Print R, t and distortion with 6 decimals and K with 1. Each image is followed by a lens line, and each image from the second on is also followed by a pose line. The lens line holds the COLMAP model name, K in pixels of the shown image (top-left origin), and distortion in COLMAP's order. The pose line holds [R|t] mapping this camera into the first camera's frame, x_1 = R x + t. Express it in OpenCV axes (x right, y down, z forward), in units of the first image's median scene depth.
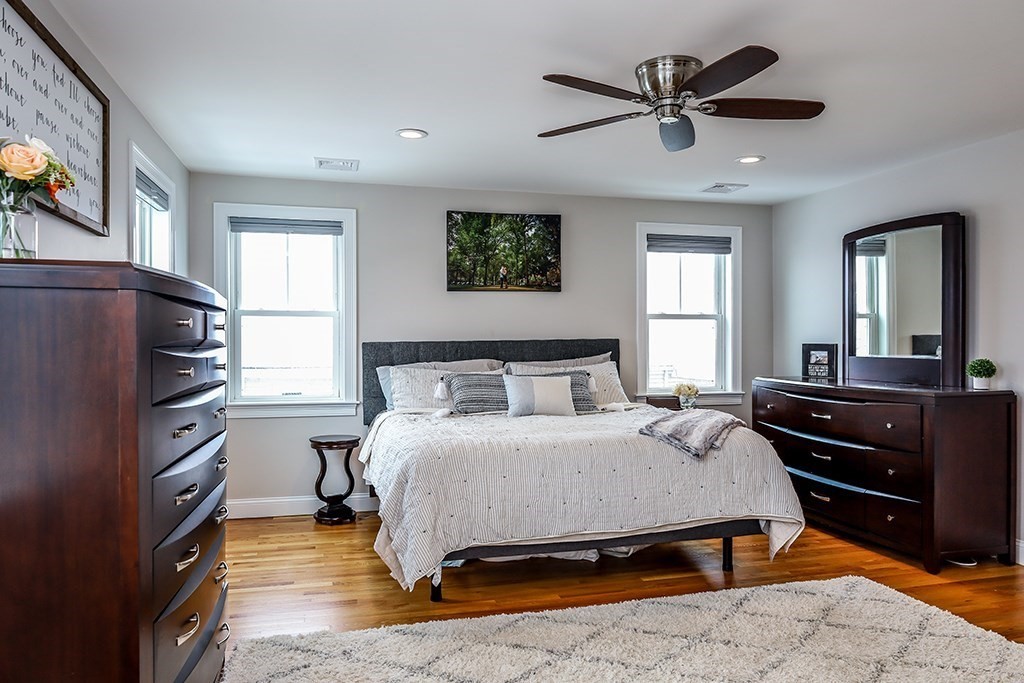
lens RADIAL K [[685.8, 0, 519.1], [0, 685.8, 347.0], [0, 0, 1]] dist [-0.022392, 0.010988]
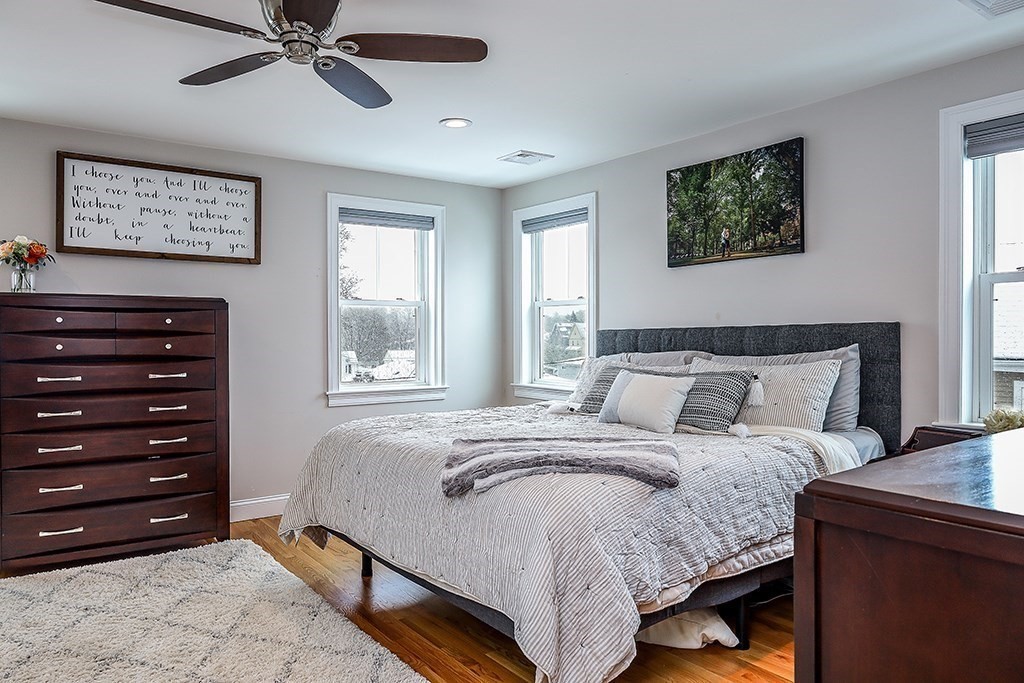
lens RADIAL K [[685.8, 0, 511.6], [0, 685.8, 334.7], [0, 0, 1]] dist [-0.022392, 0.010988]
pose [[0.382873, 0.002919, -0.923796, 0.578588], [-0.002622, 0.999994, 0.002073, -0.001960], [0.923797, 0.001629, 0.382879, 0.499328]]
